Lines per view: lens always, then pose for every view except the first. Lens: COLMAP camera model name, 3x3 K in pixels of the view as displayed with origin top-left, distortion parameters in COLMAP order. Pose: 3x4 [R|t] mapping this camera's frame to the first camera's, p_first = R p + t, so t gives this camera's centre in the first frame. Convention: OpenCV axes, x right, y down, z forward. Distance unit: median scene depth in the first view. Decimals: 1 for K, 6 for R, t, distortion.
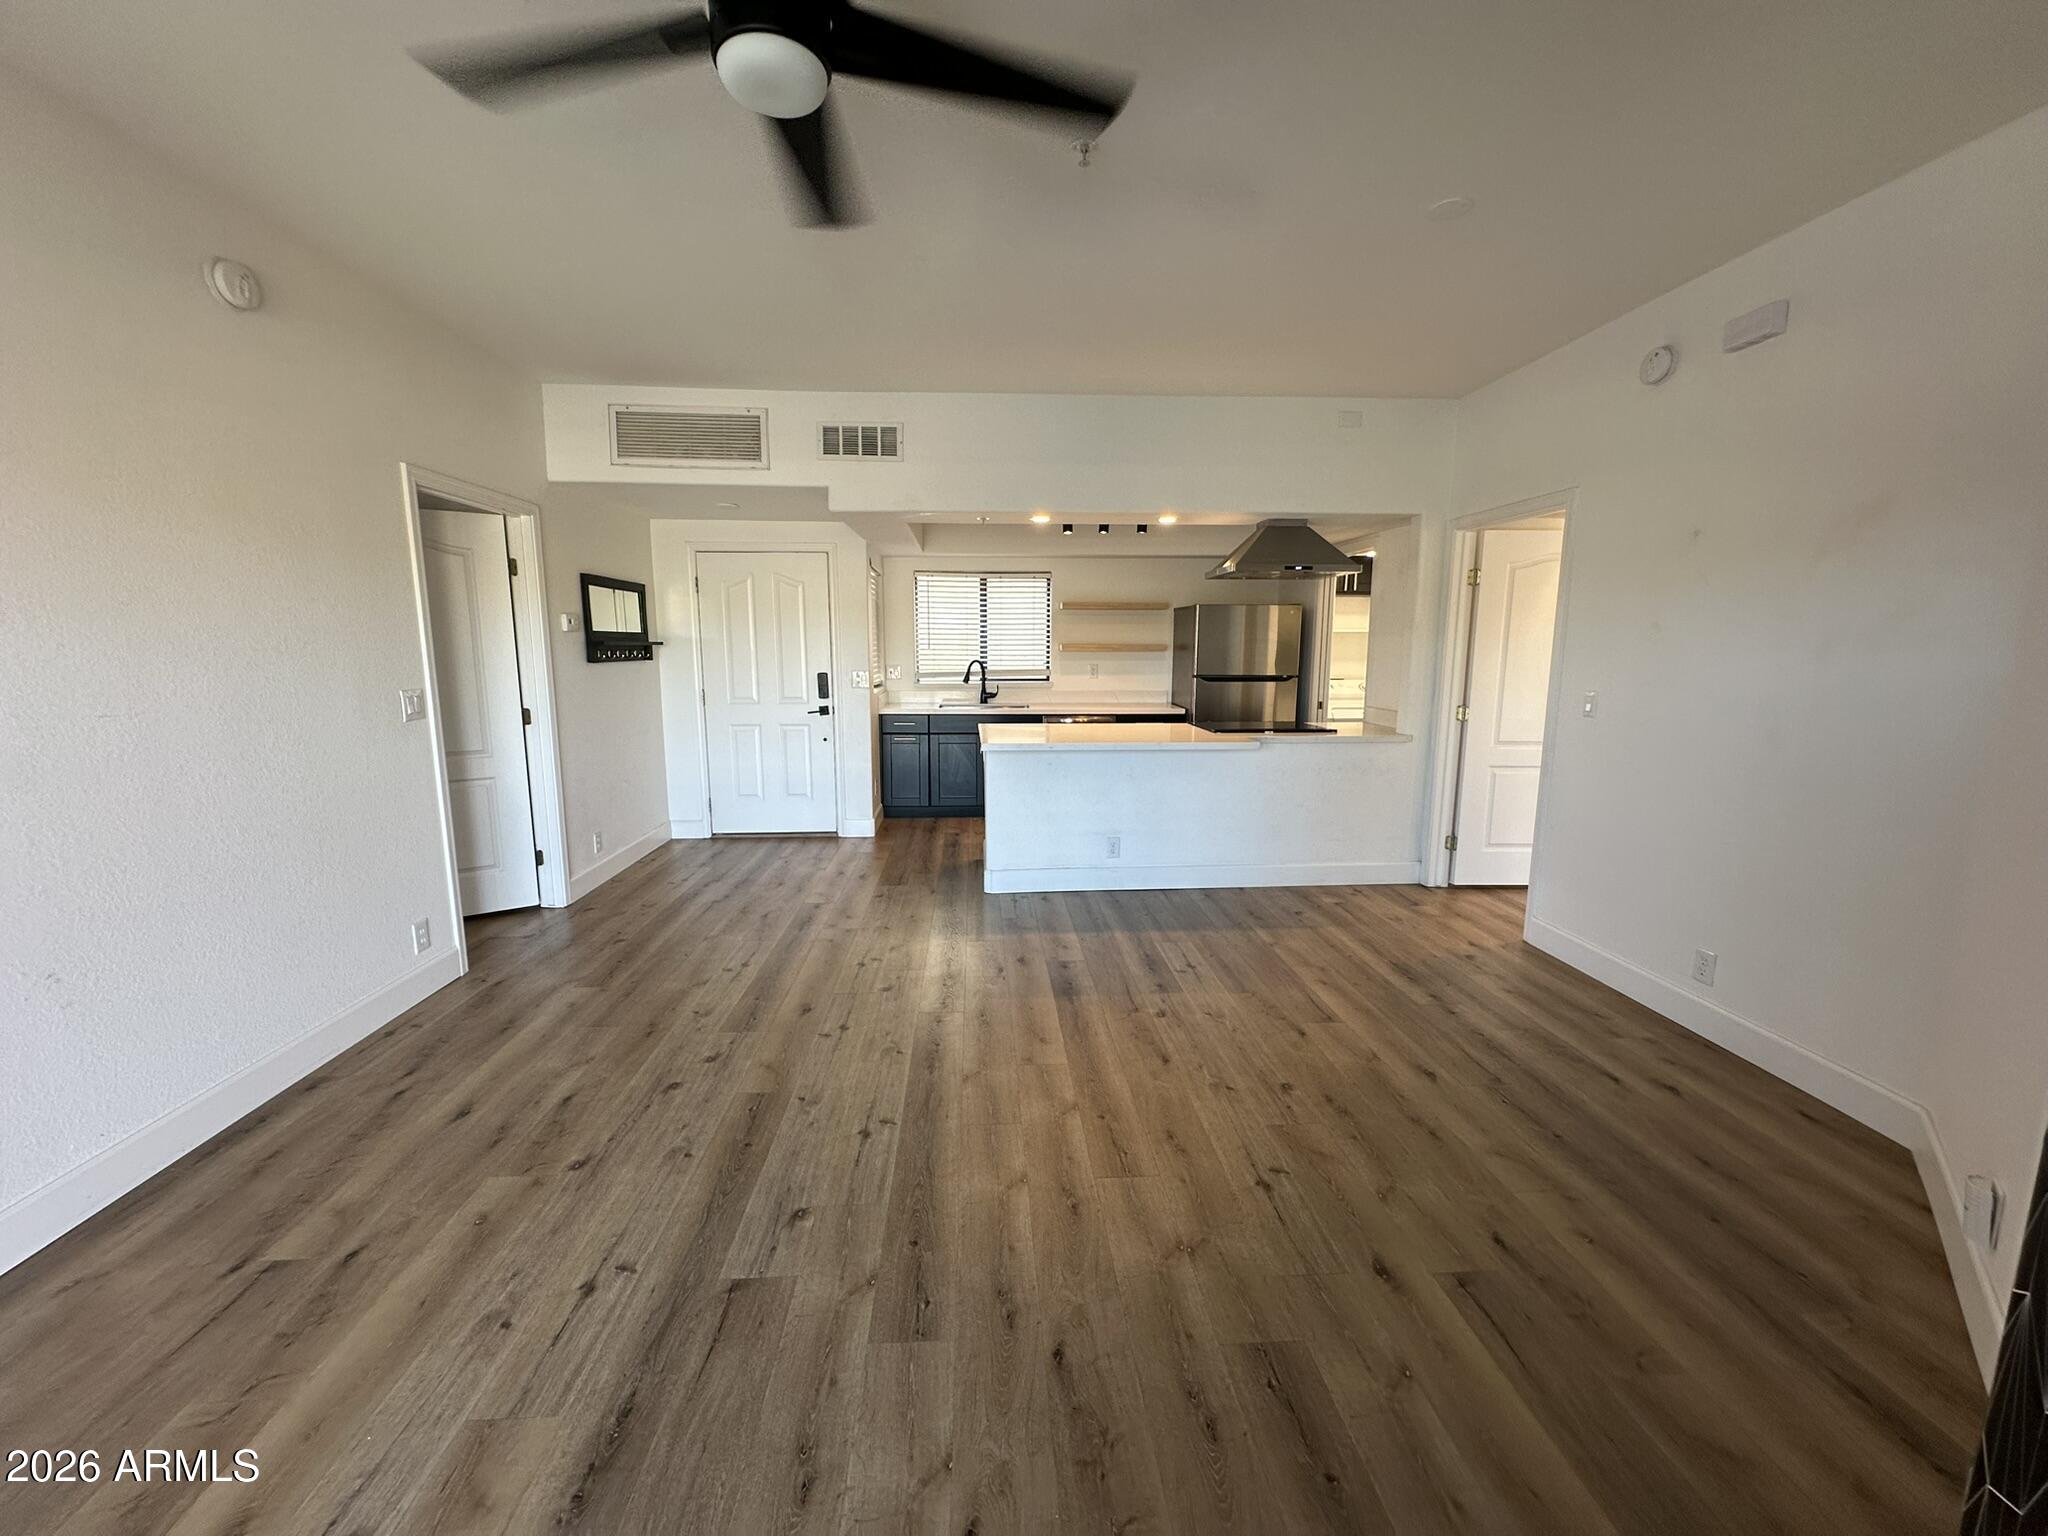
lens RADIAL K [[815.7, 0, 1021.5], [0, 815.7, 768.8], [0, 0, 1]] dist [-0.001359, 0.000137]
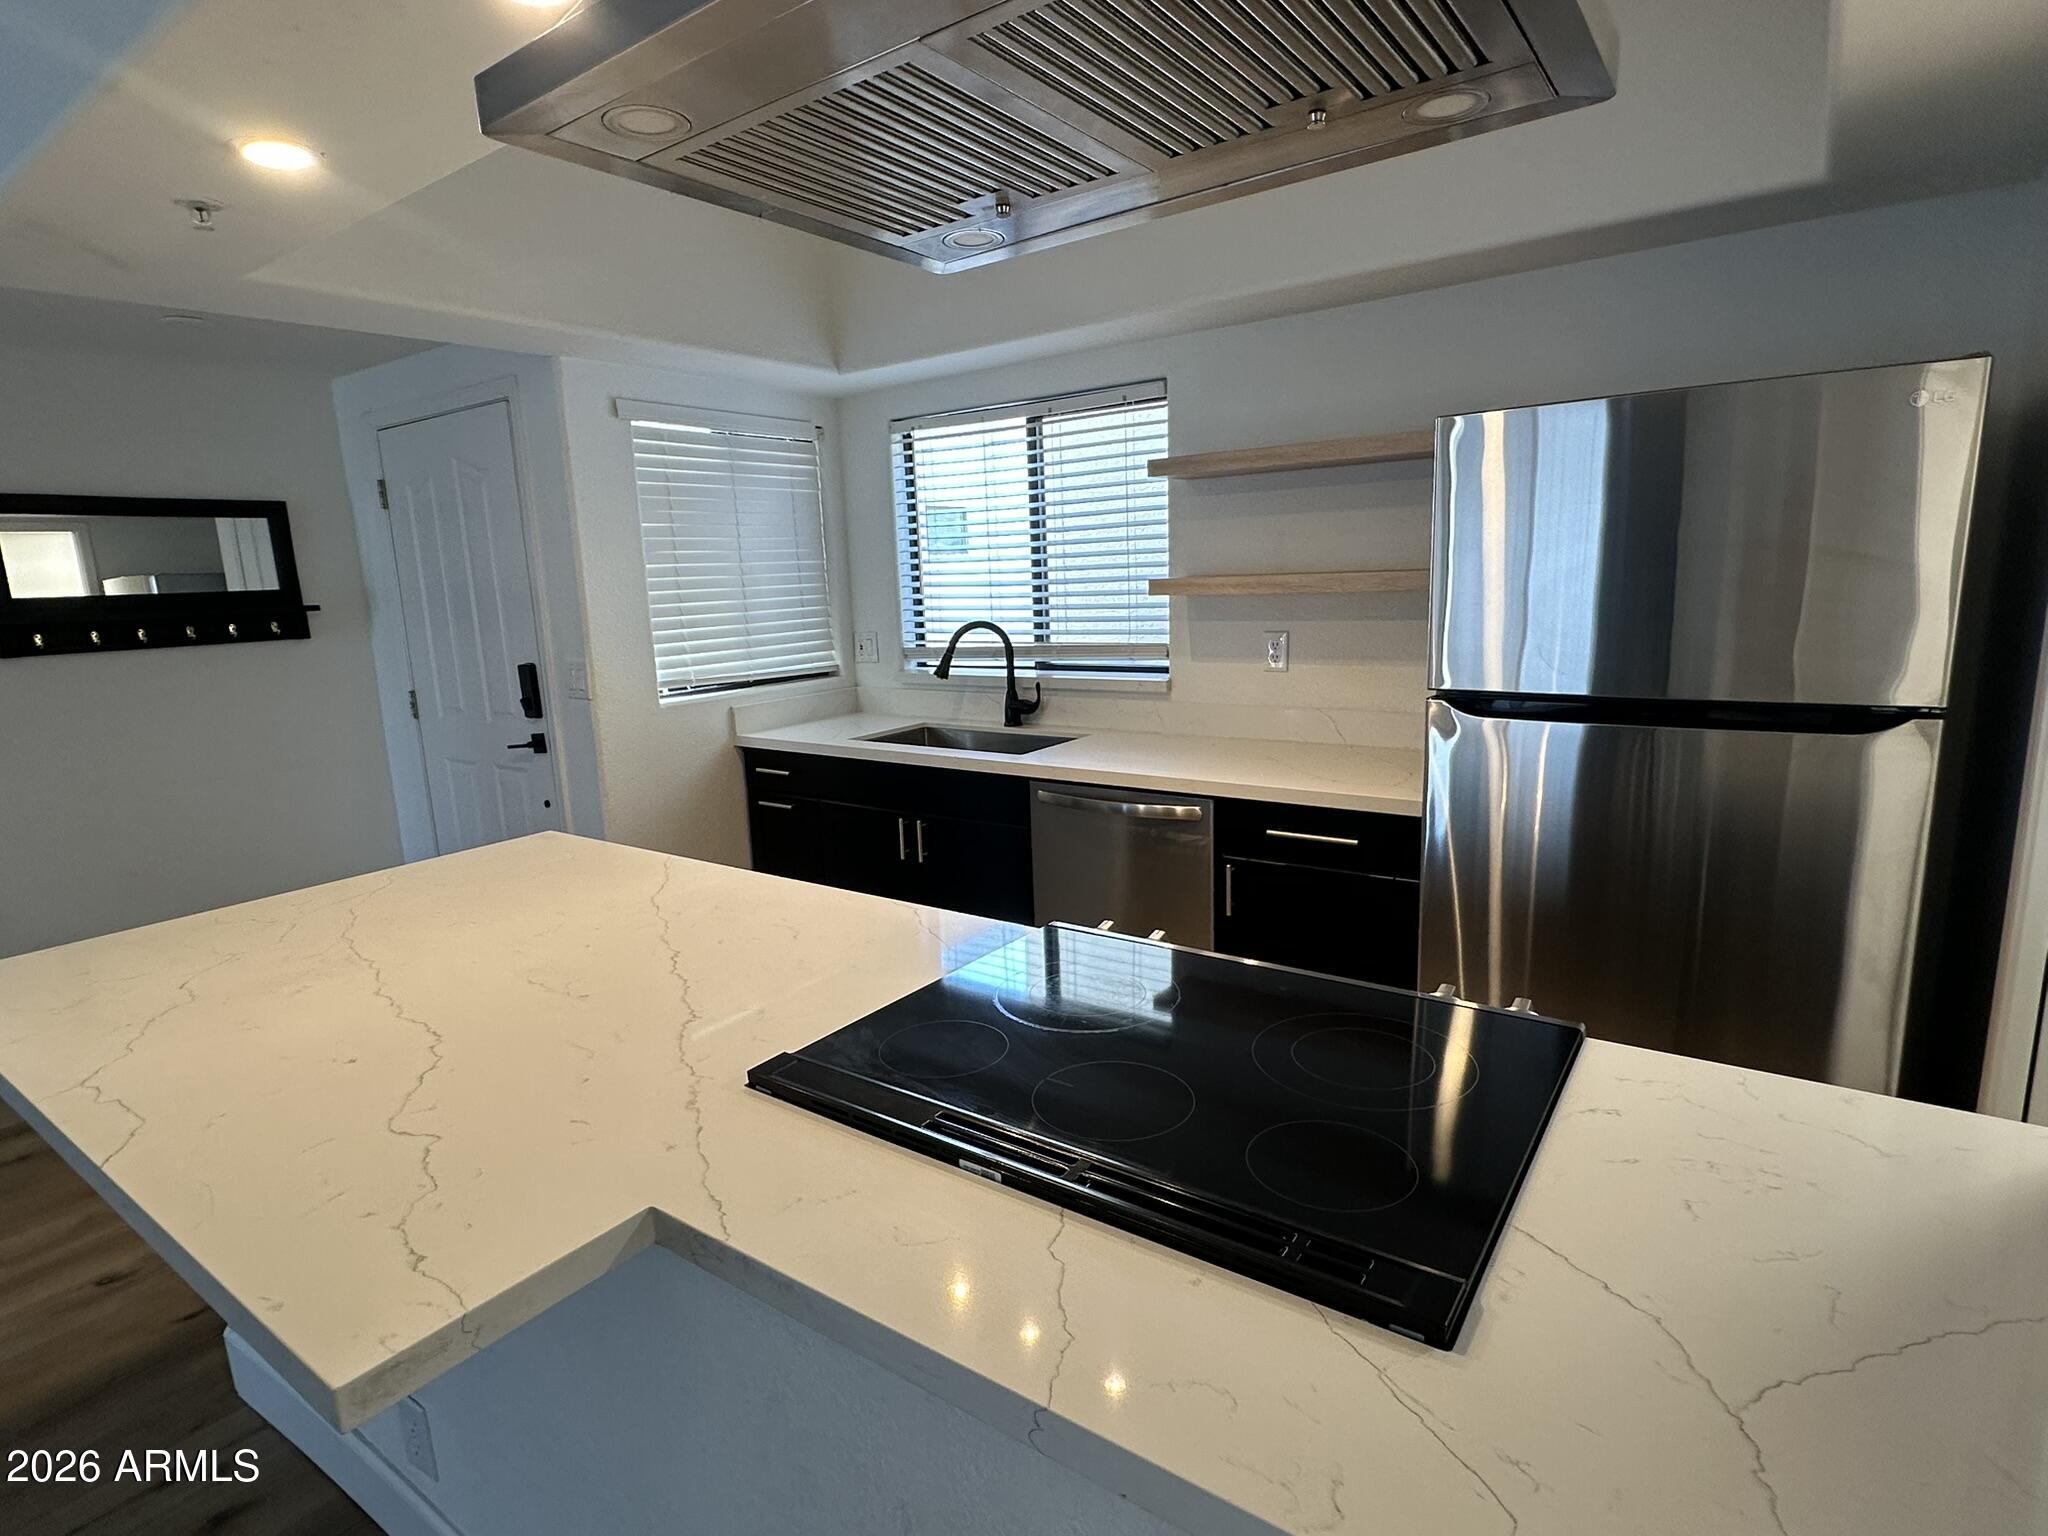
lens RADIAL K [[1072.6, 0, 1019.9], [0, 1072.6, 772.4], [0, 0, 1]] dist [0.000913, 0.000057]
pose [[0.774148, 0.086409, -0.627080, 0.489332], [-0.056392, 0.996115, 0.067643, -0.152739], [0.630488, -0.017003, 0.776013, 0.947596]]
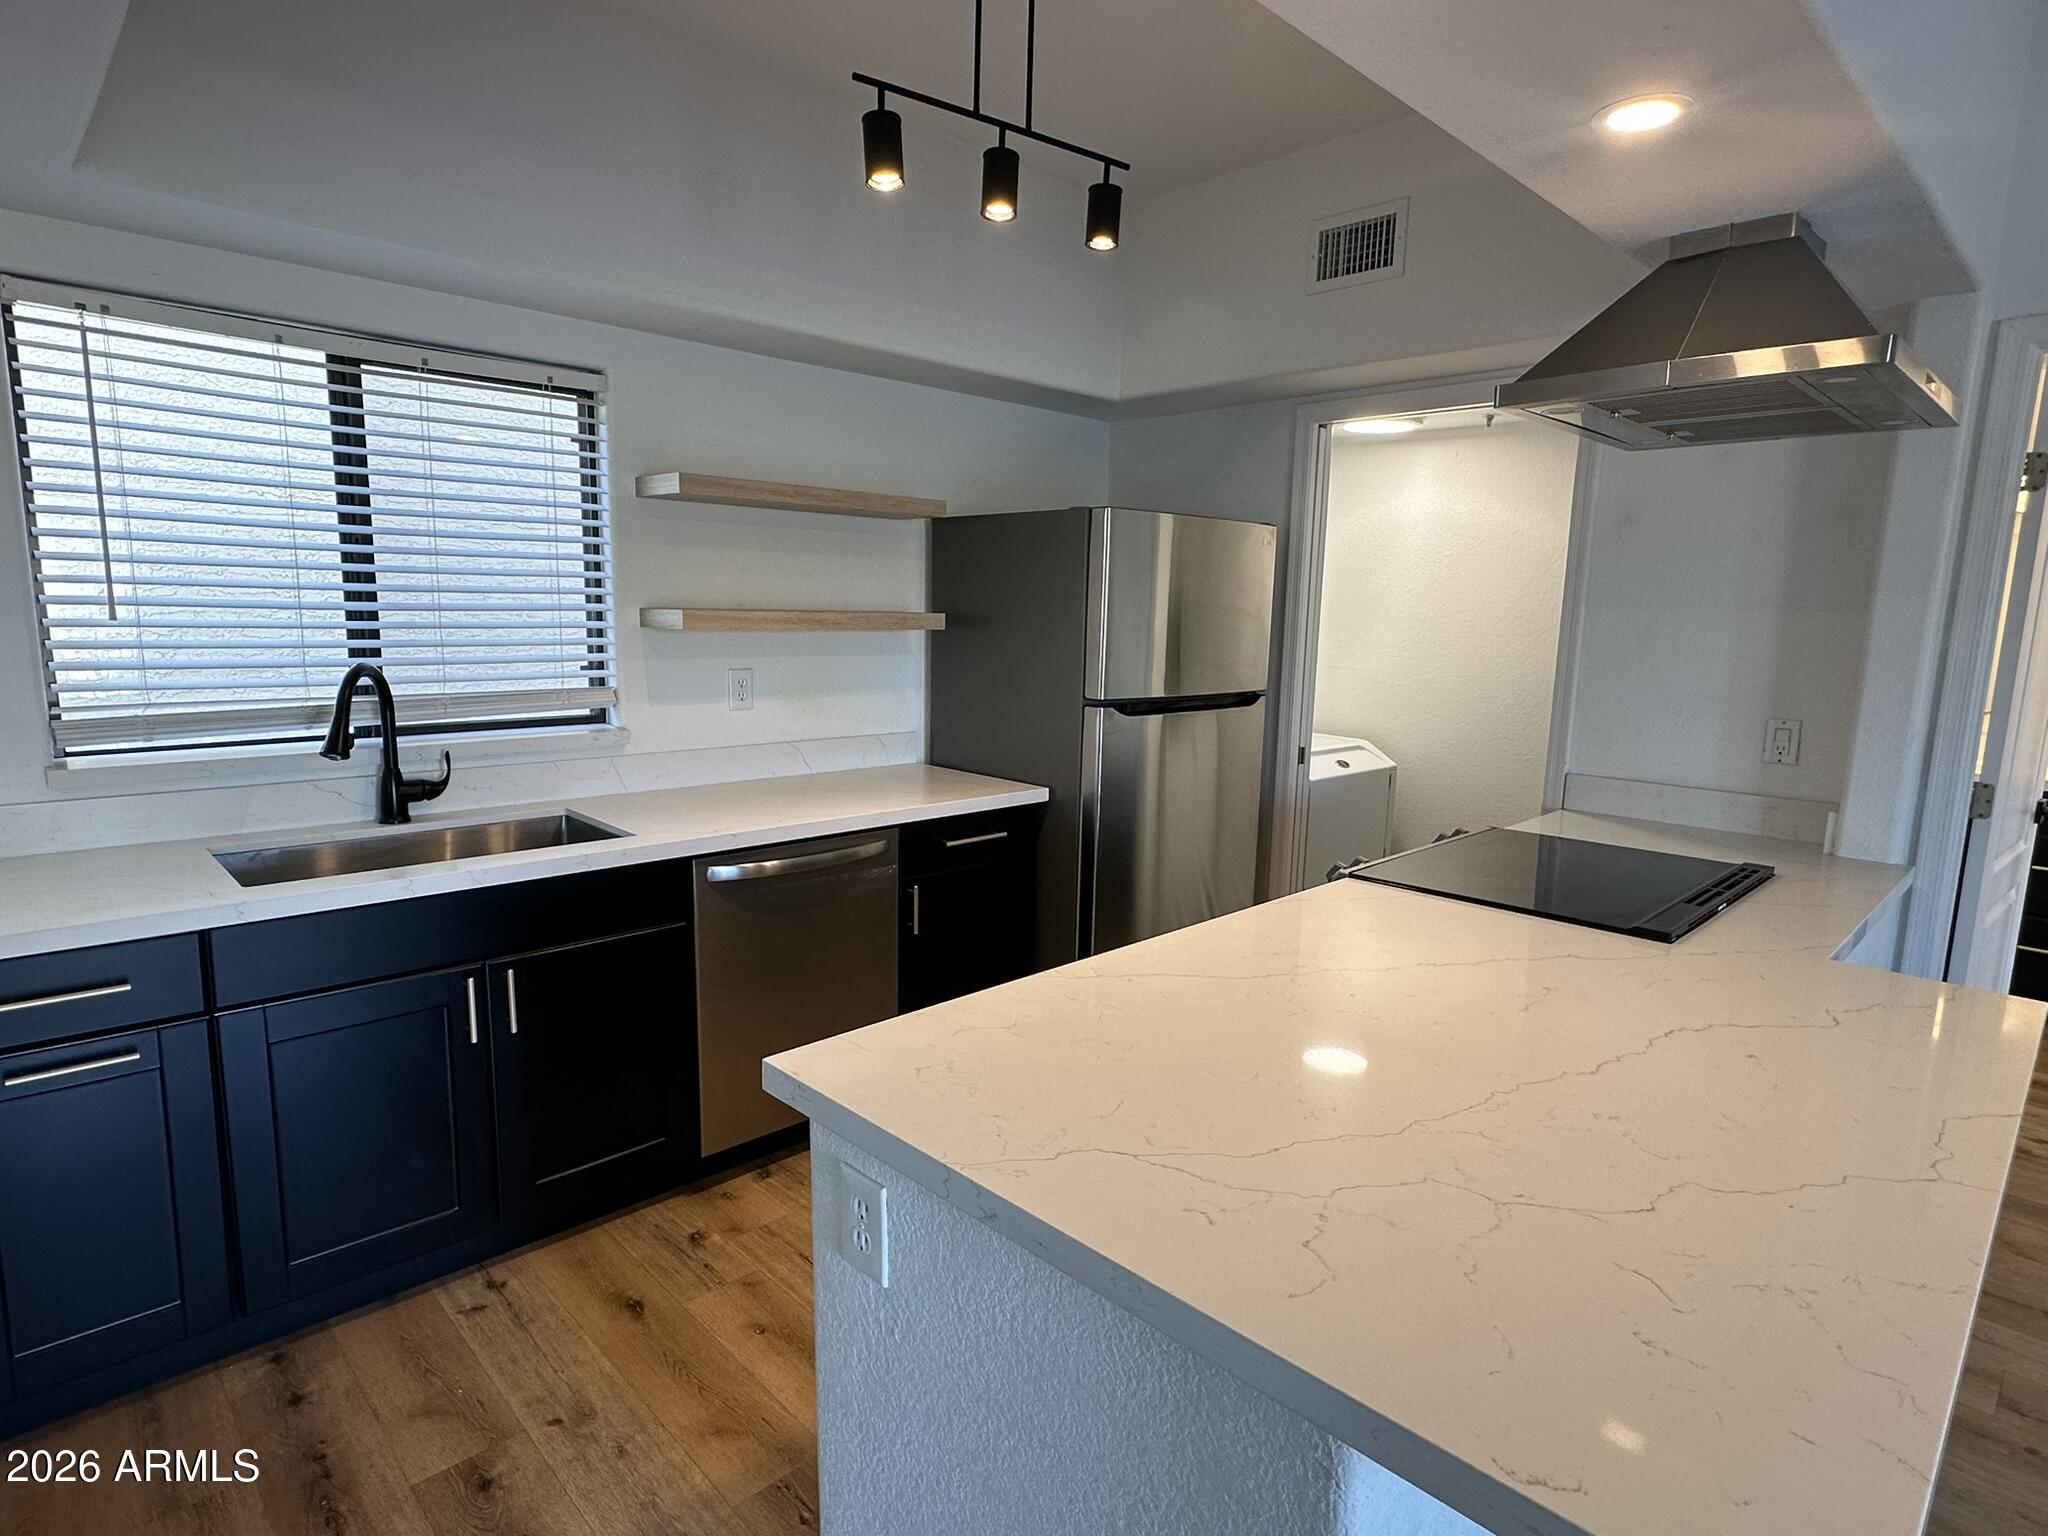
lens RADIAL K [[1072.6, 0, 1018.3], [0, 1072.6, 784.4], [0, 0, 1]] dist [0.000913, 0.000057]
pose [[0.760102, -0.090804, 0.643429, -0.192019], [0.079050, 0.995755, 0.047141, -0.151660], [-0.644978, 0.015031, 0.764053, 0.964484]]
